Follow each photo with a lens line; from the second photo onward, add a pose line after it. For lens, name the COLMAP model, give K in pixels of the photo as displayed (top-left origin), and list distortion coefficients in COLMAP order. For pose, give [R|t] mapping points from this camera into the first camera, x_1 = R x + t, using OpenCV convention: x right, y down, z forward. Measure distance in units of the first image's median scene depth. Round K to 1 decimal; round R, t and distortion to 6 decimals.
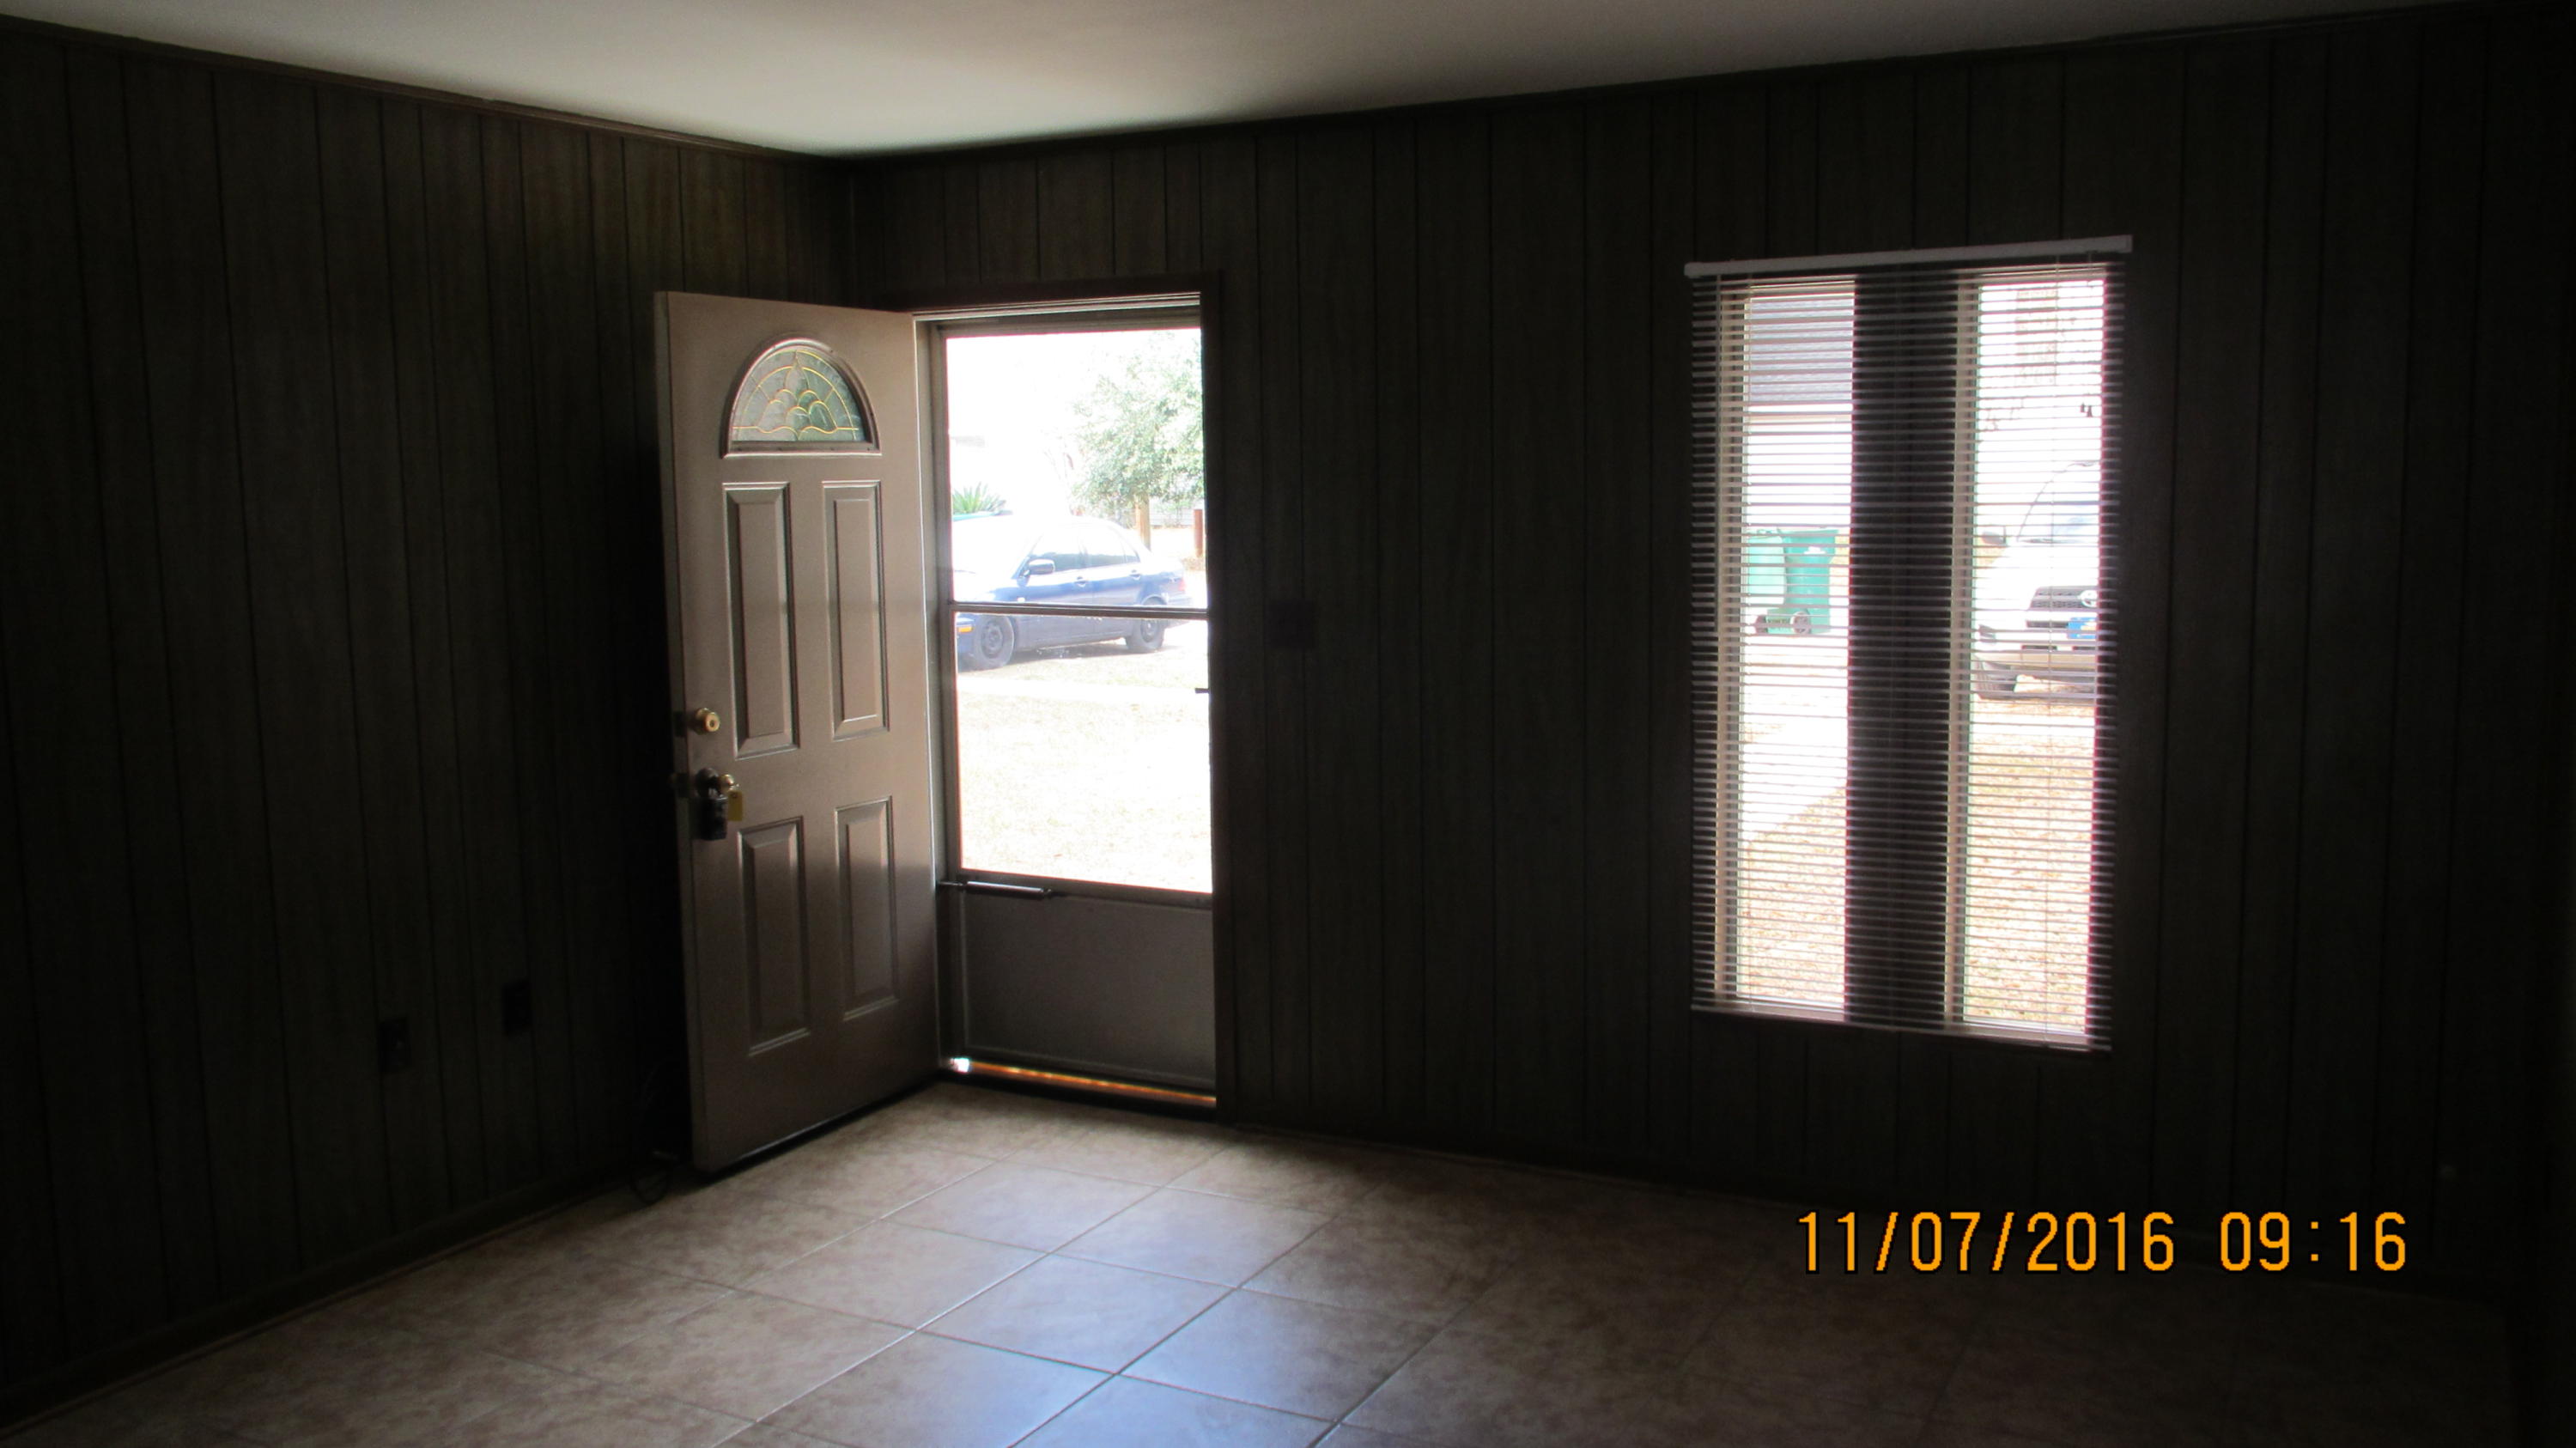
lens RADIAL K [[2163.3, 0, 1288.0], [0, 2163.3, 724.0], [0, 0, 1]] dist [-0.011927, 0.009112]
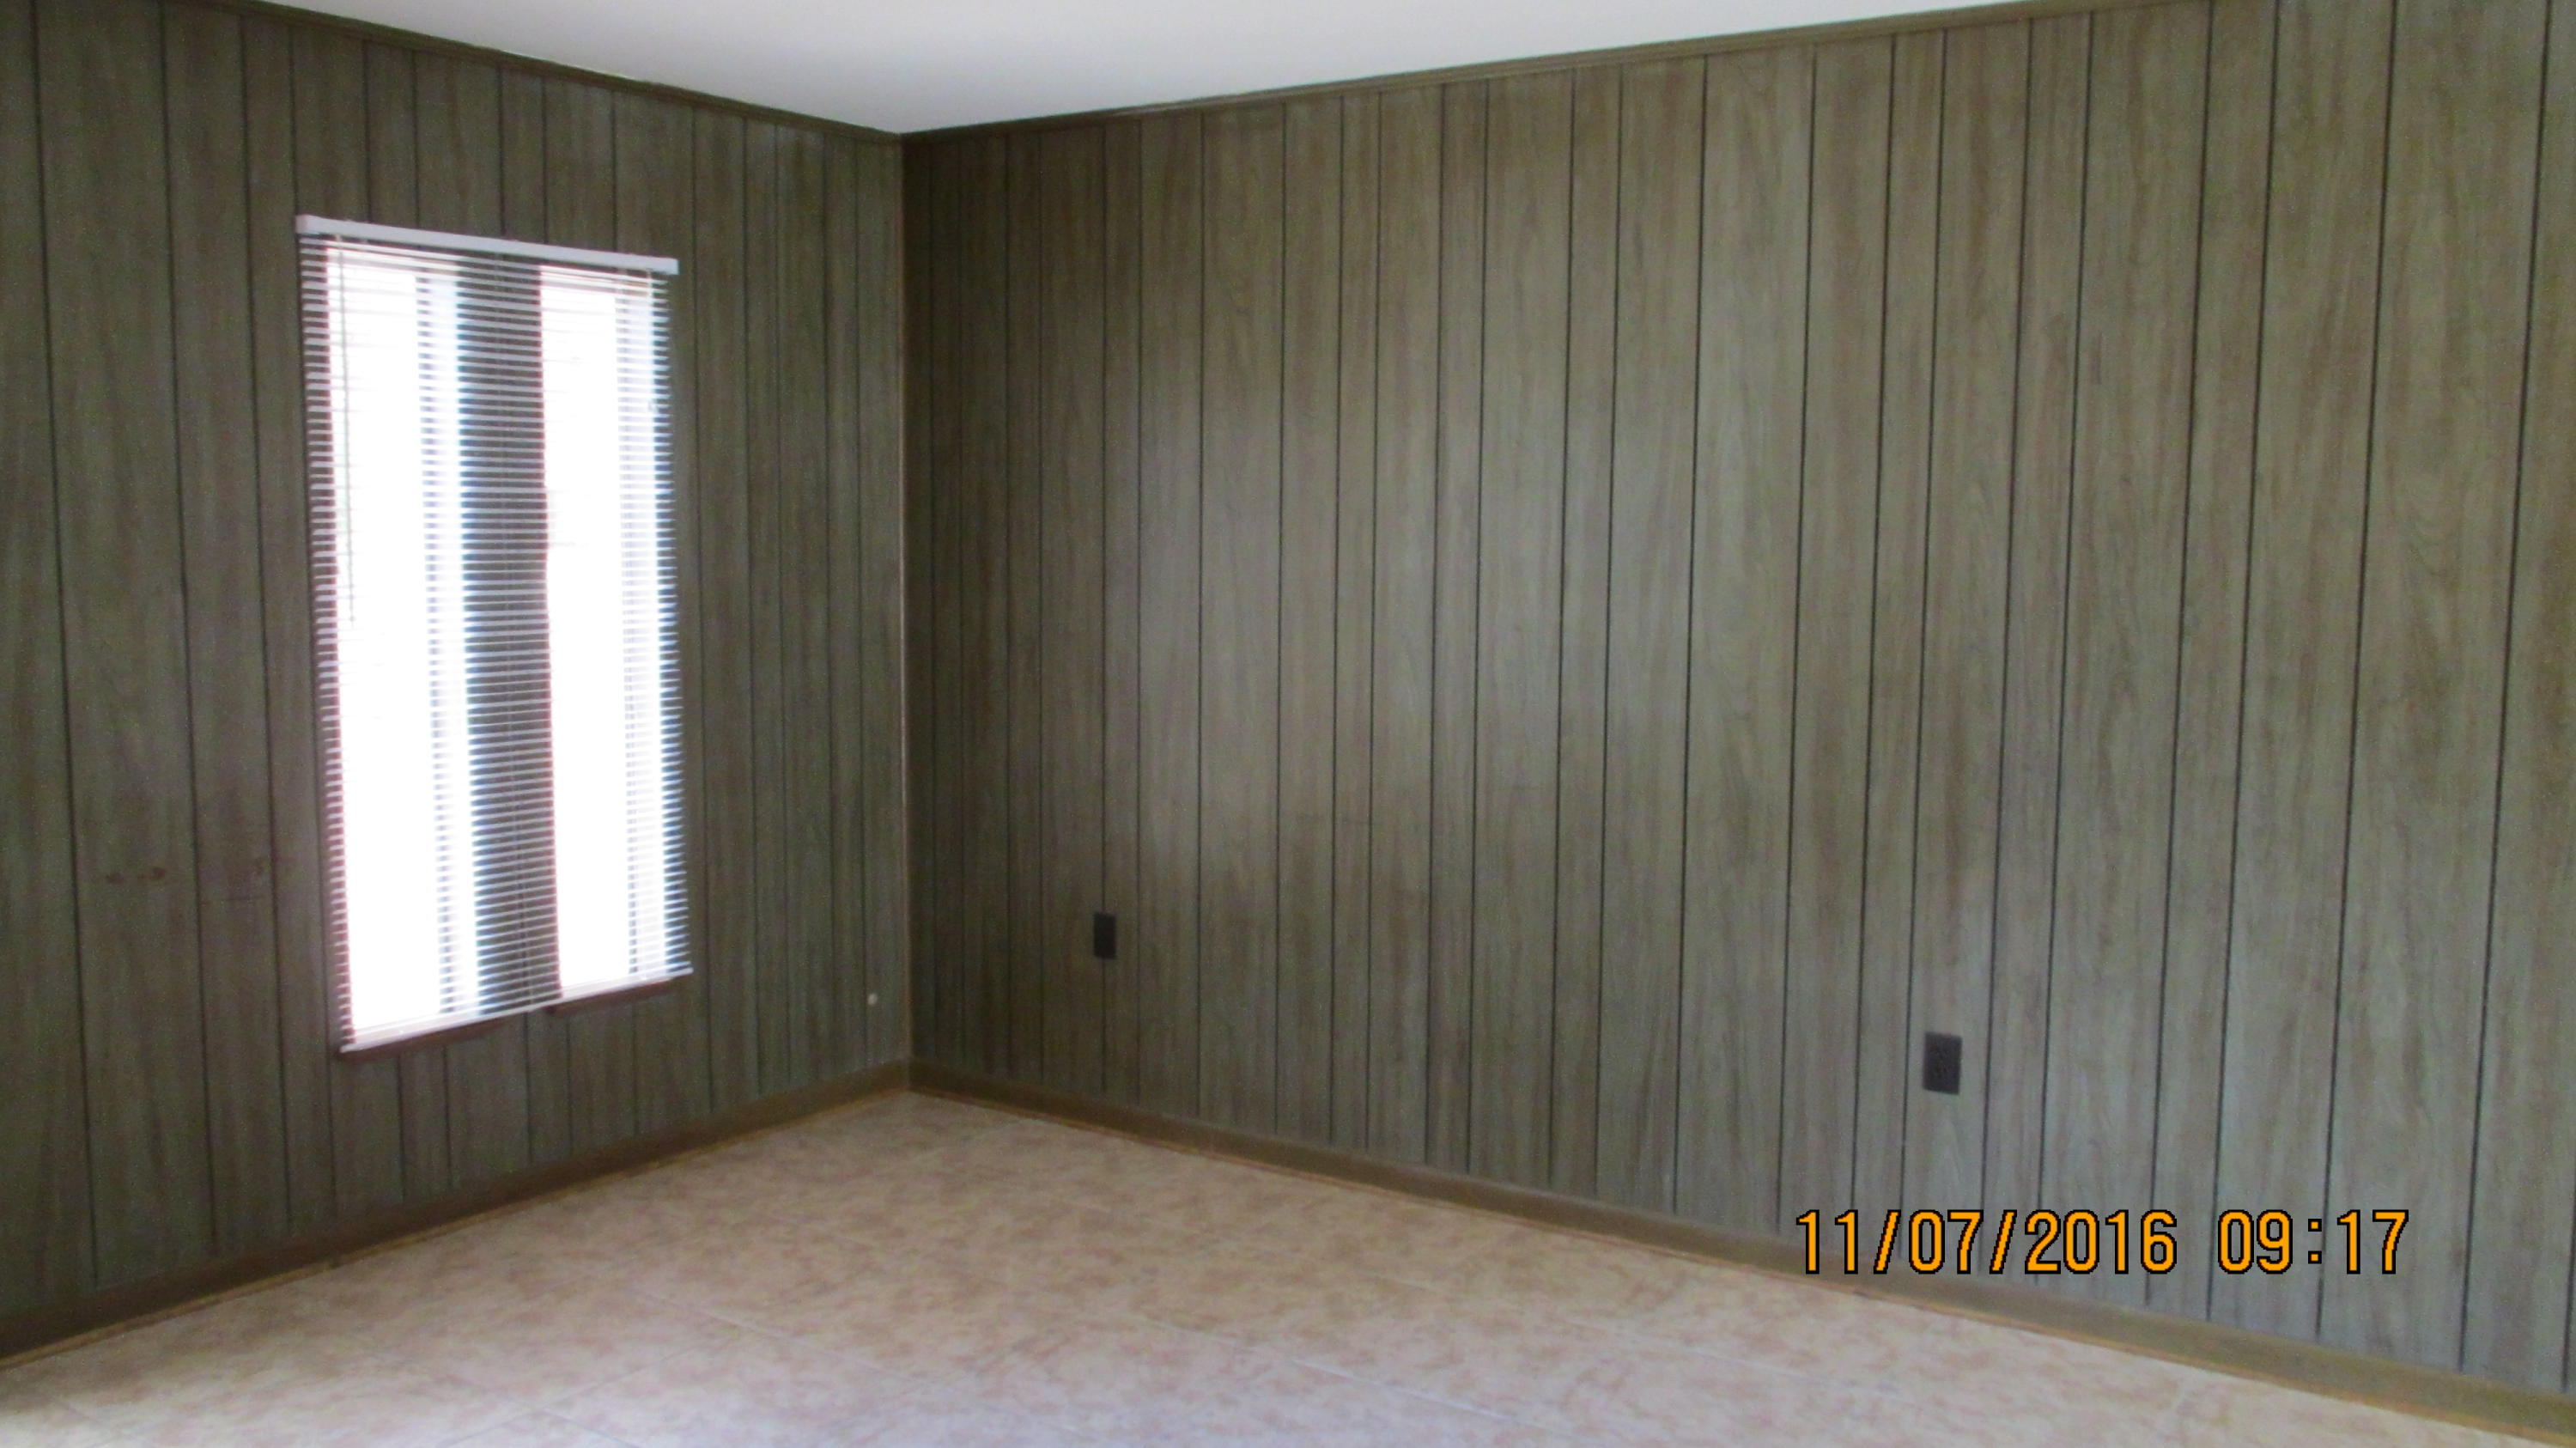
lens RADIAL K [[2163.3, 0, 1288.0], [0, 2163.3, 724.0], [0, 0, 1]] dist [-0.011927, 0.009112]
pose [[0.107908, -0.078311, 0.991072, -0.697028], [0.115638, 0.991115, 0.065724, -0.016980], [-0.987413, 0.107513, 0.116005, 0.536845]]
